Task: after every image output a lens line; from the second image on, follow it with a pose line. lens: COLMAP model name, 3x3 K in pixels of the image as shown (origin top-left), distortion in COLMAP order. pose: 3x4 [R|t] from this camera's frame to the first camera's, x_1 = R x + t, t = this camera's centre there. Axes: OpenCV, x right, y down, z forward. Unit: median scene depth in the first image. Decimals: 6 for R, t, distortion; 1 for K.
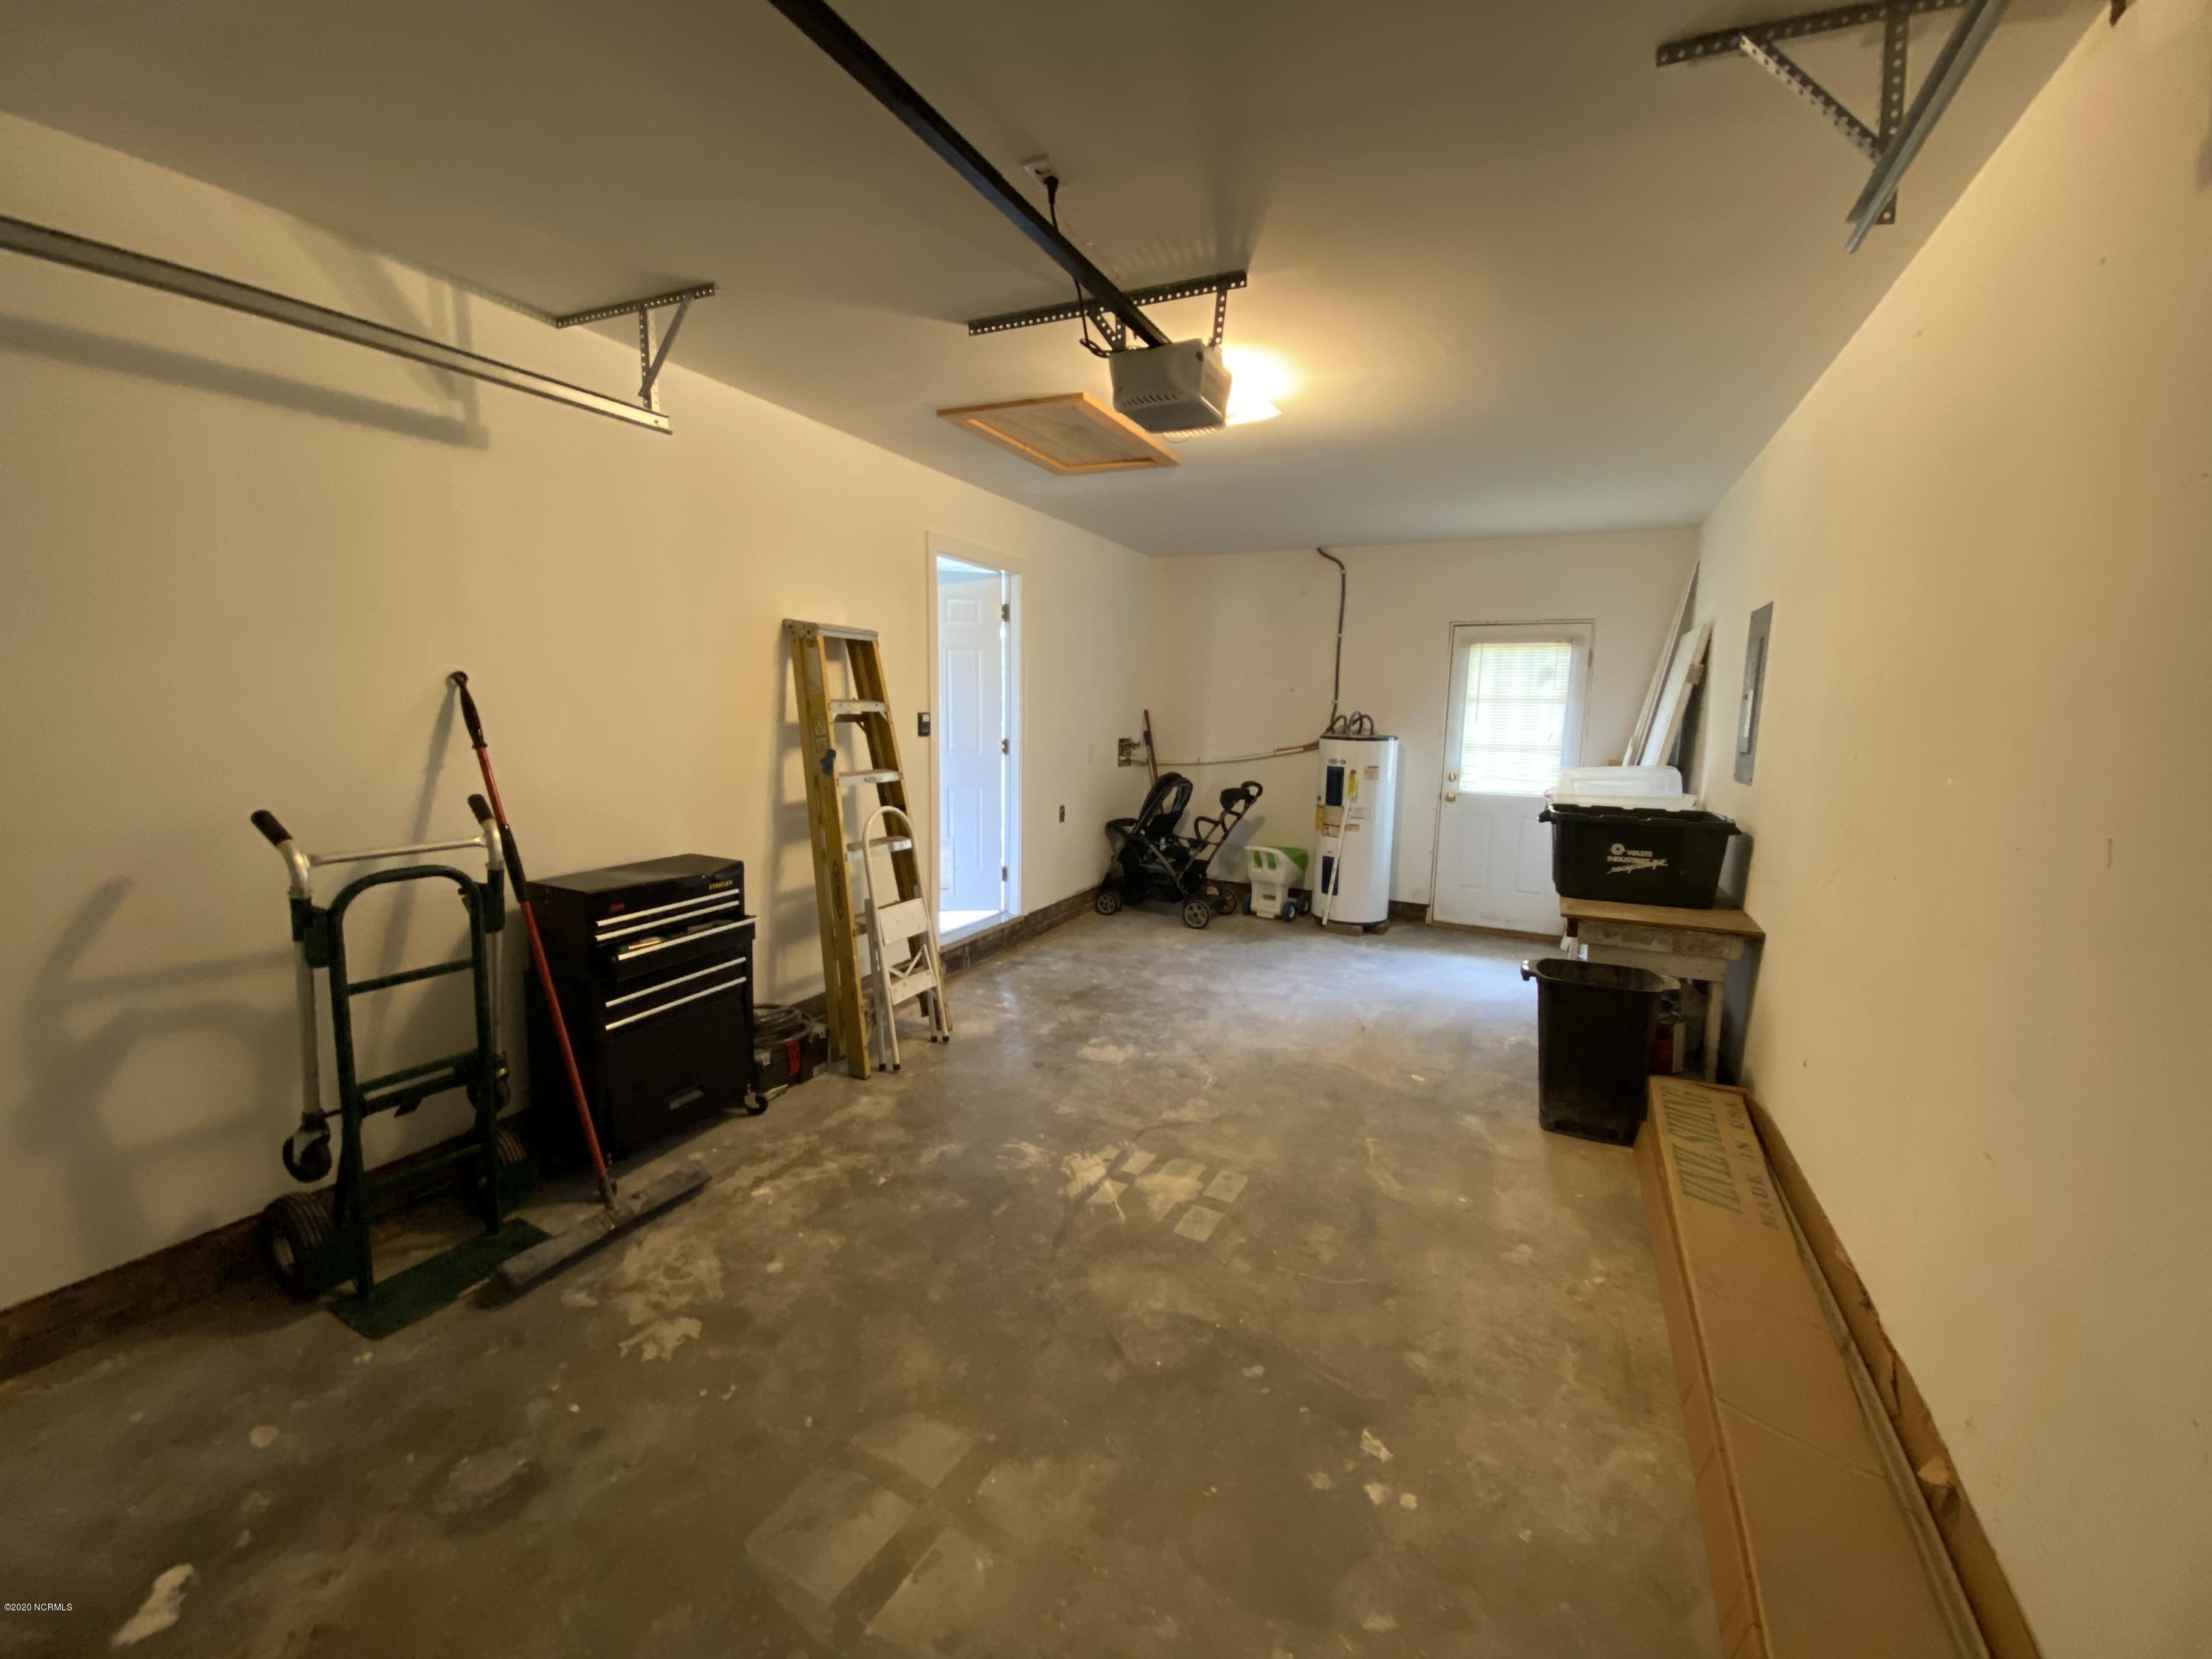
lens RADIAL K [[893.7, 0, 1106.4], [0, 893.7, 826.0], [0, 0, 1]] dist [0.013678, -0.017946]
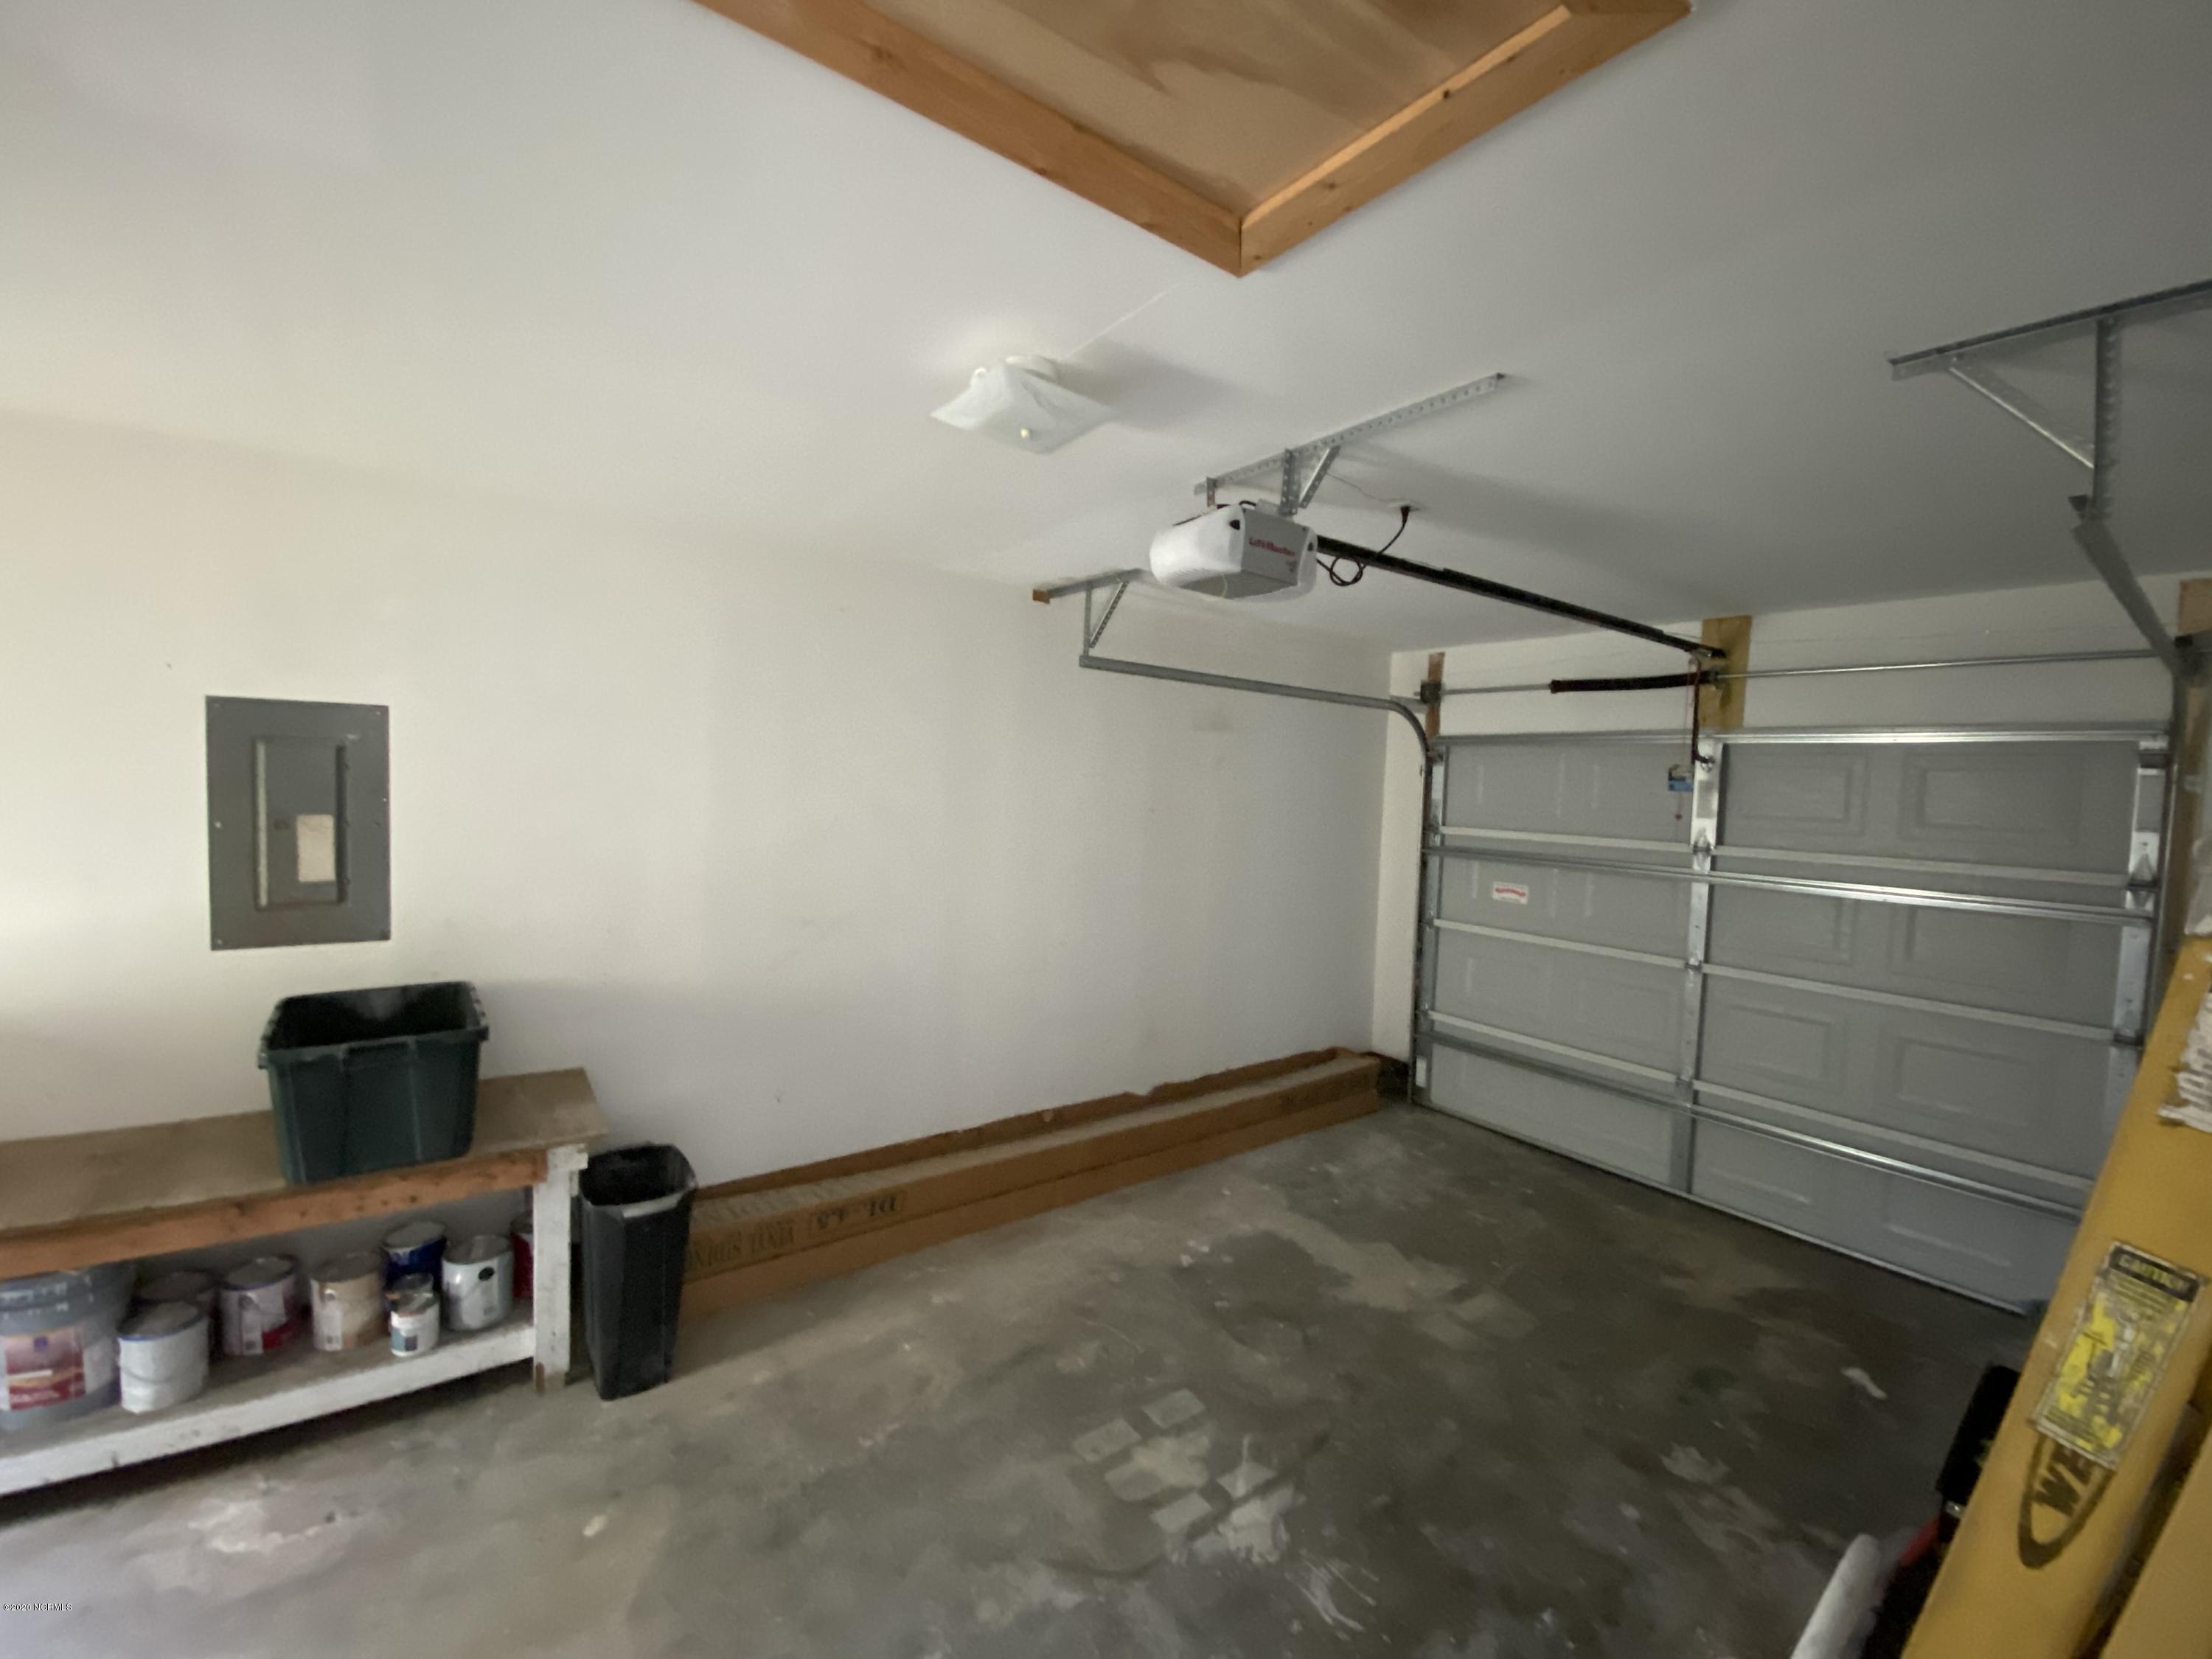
lens RADIAL K [[893.7, 0, 1106.4], [0, 893.7, 826.0], [0, 0, 1]] dist [0.013678, -0.017946]
pose [[-0.884479, -0.077889, 0.460033, -0.222535], [0.004936, 0.984351, 0.176152, -0.342315], [-0.466554, 0.158074, -0.870253, 1.705140]]
